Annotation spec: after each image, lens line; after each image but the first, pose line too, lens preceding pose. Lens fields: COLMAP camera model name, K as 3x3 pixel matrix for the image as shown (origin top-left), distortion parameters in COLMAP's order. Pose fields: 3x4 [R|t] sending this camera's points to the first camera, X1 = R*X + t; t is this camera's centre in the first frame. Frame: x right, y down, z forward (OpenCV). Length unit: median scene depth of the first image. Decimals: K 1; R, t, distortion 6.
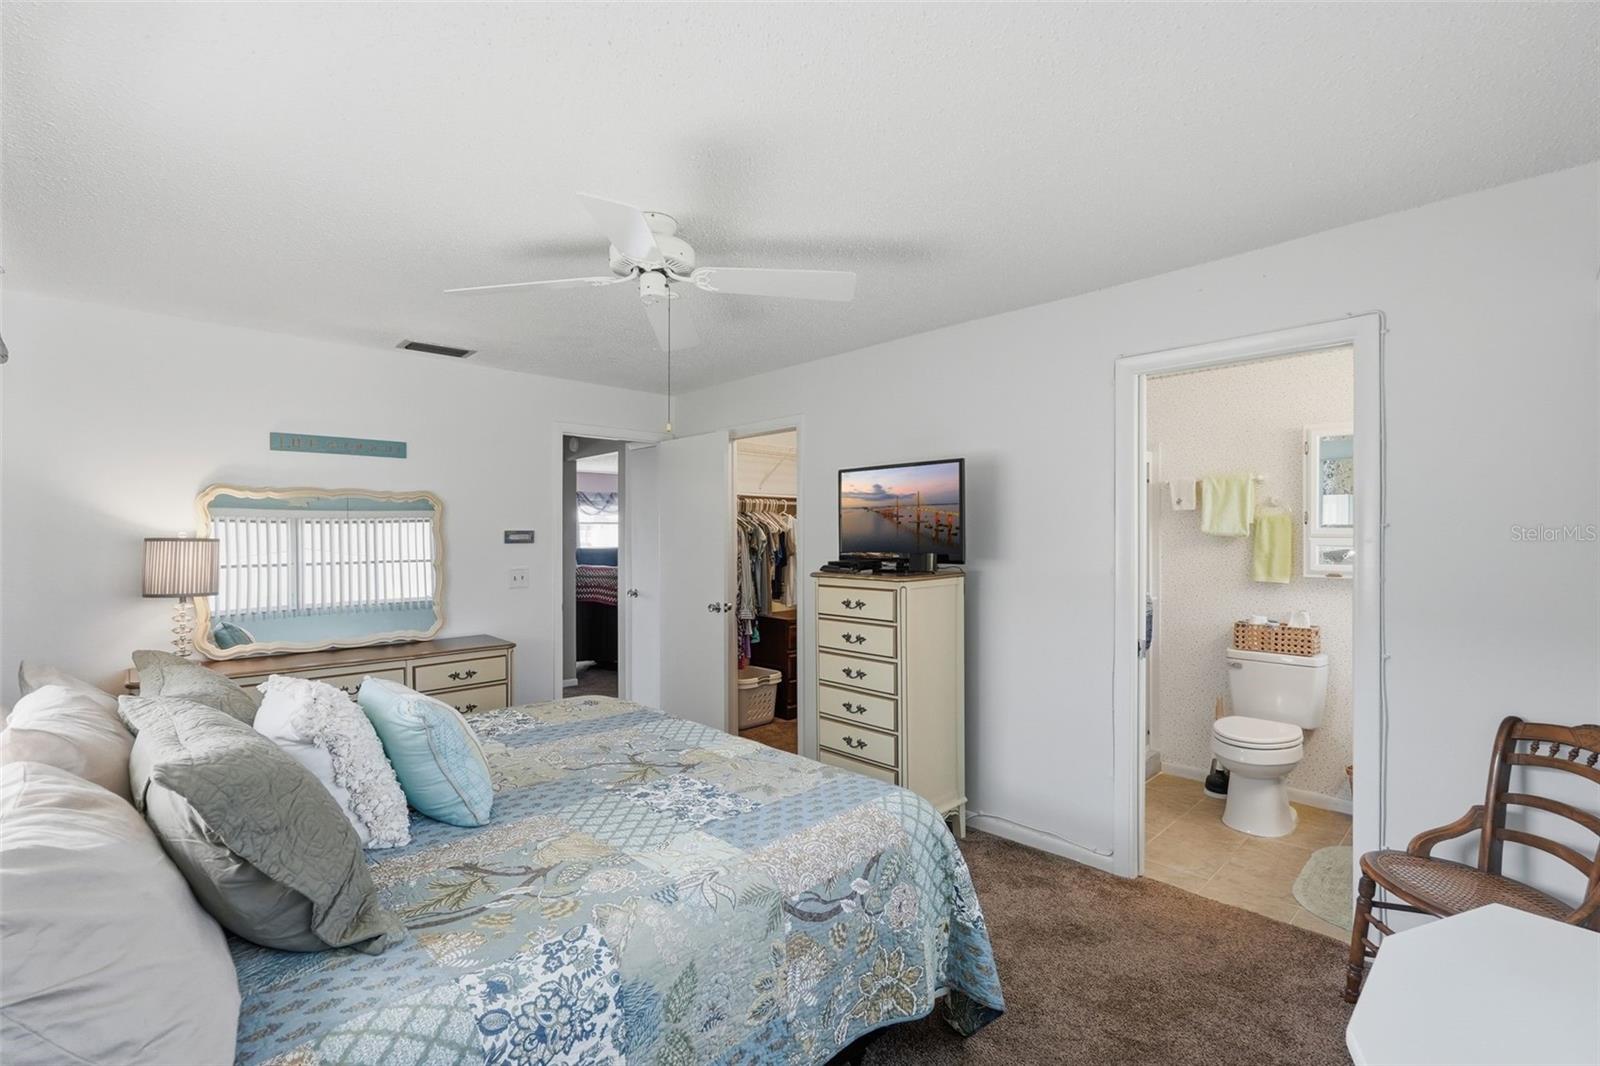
lens RADIAL K [[712.0, 0, 805.0], [0, 712.0, 534.6], [0, 0, 1]] dist [-0.012825, 0.008587]
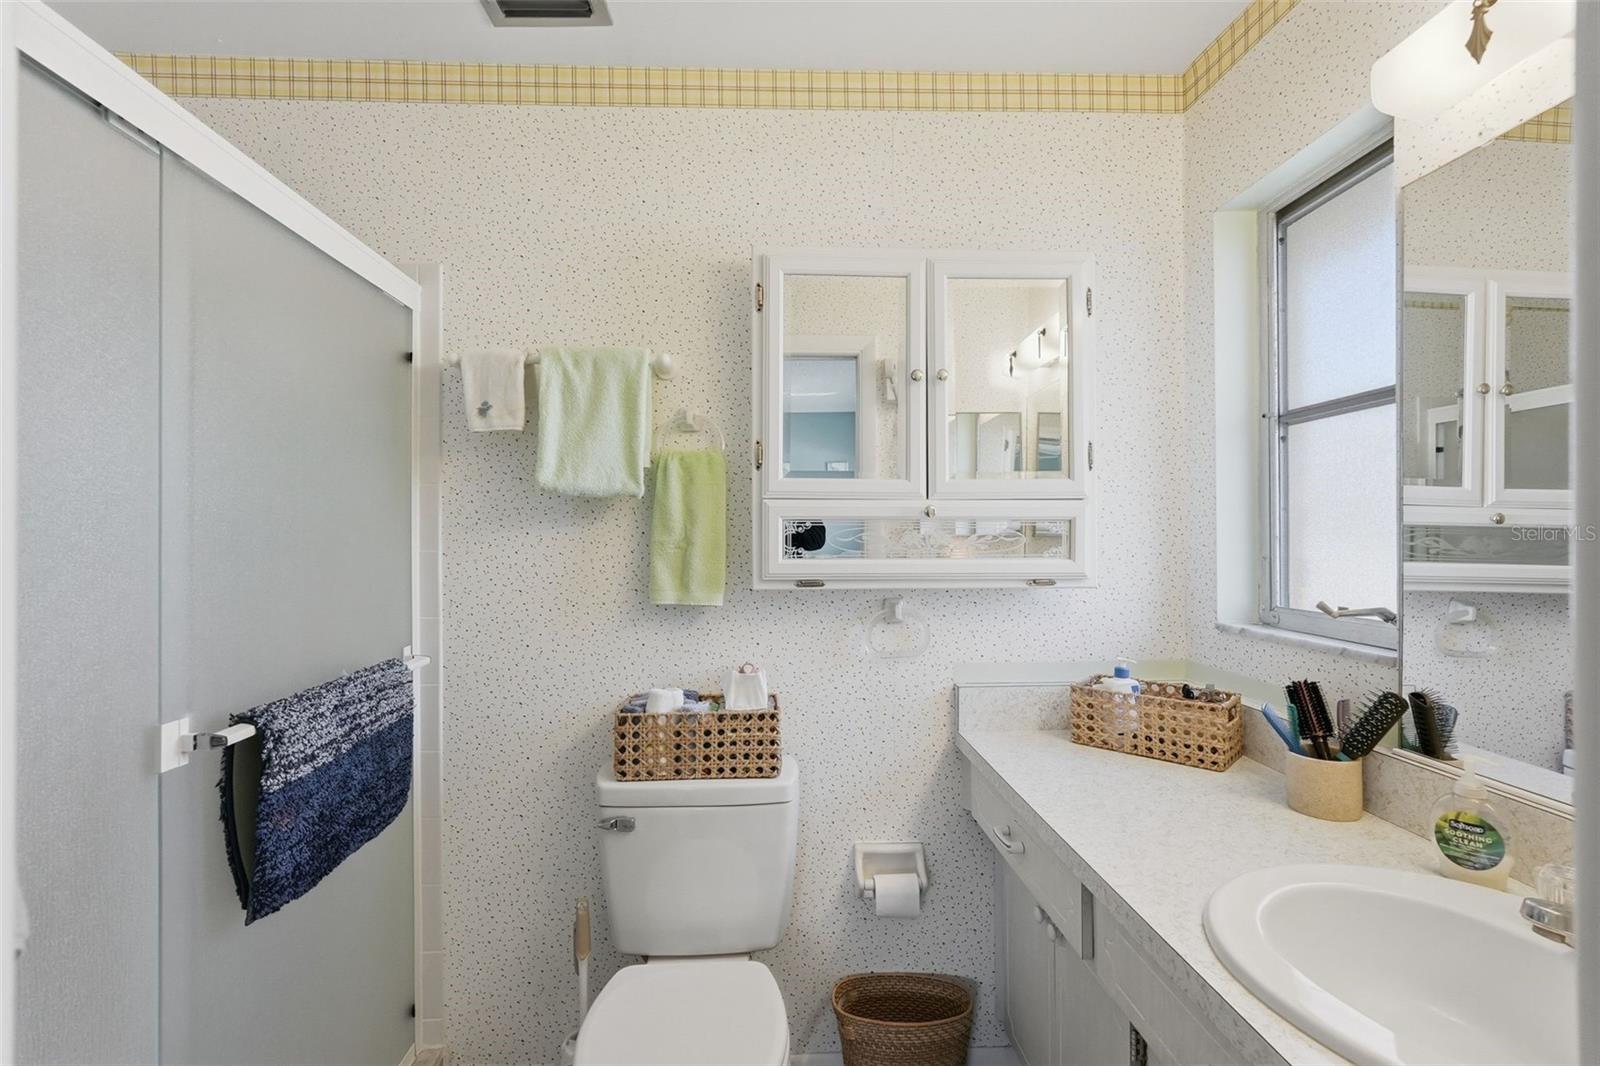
lens RADIAL K [[712.0, 0, 803.4], [0, 712.0, 528.7], [0, 0, 1]] dist [-0.012825, 0.008587]
pose [[0.650886, 0.003557, 0.759167, 0.373386], [0.002596, 0.999973, -0.006911, 0.024035], [-0.759171, 0.006469, 0.650859, 0.663412]]
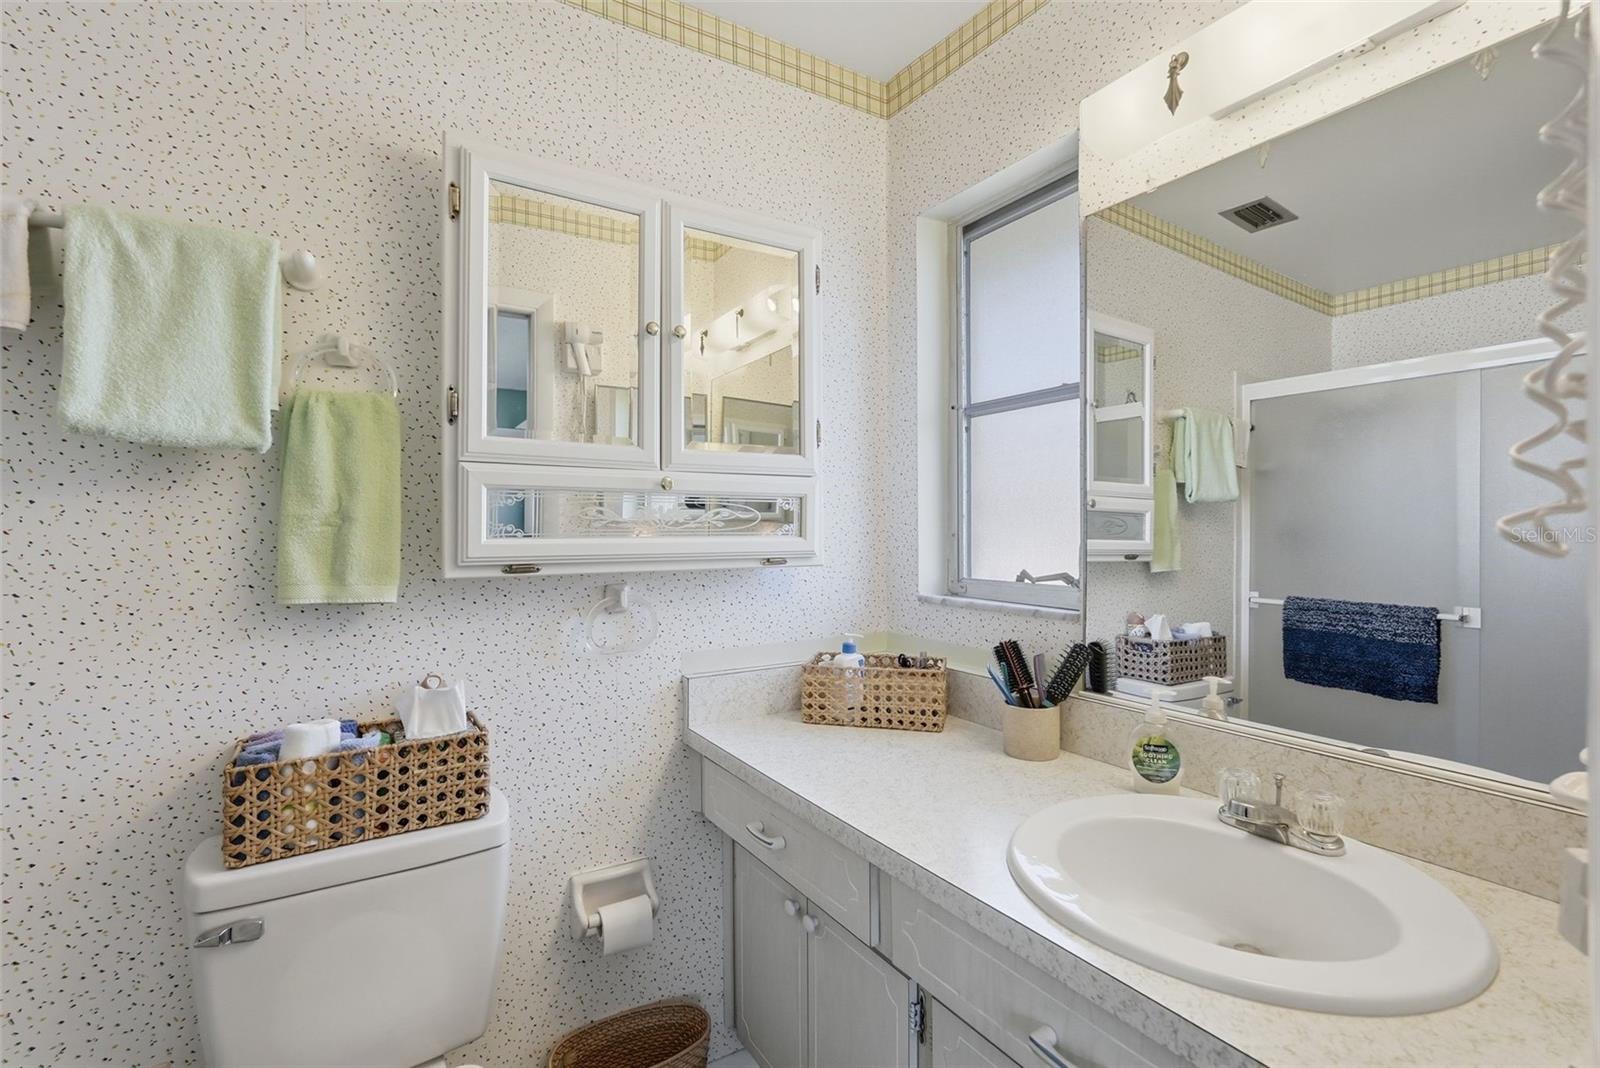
lens RADIAL K [[712.0, 0, 800.9], [0, 712.0, 523.6], [0, 0, 1]] dist [-0.012825, 0.008587]
pose [[0.202997, 0.002694, 0.979176, 0.390202], [0.001621, 0.999994, -0.003087, 0.033310], [-0.979178, 0.002214, 0.202992, 0.736412]]
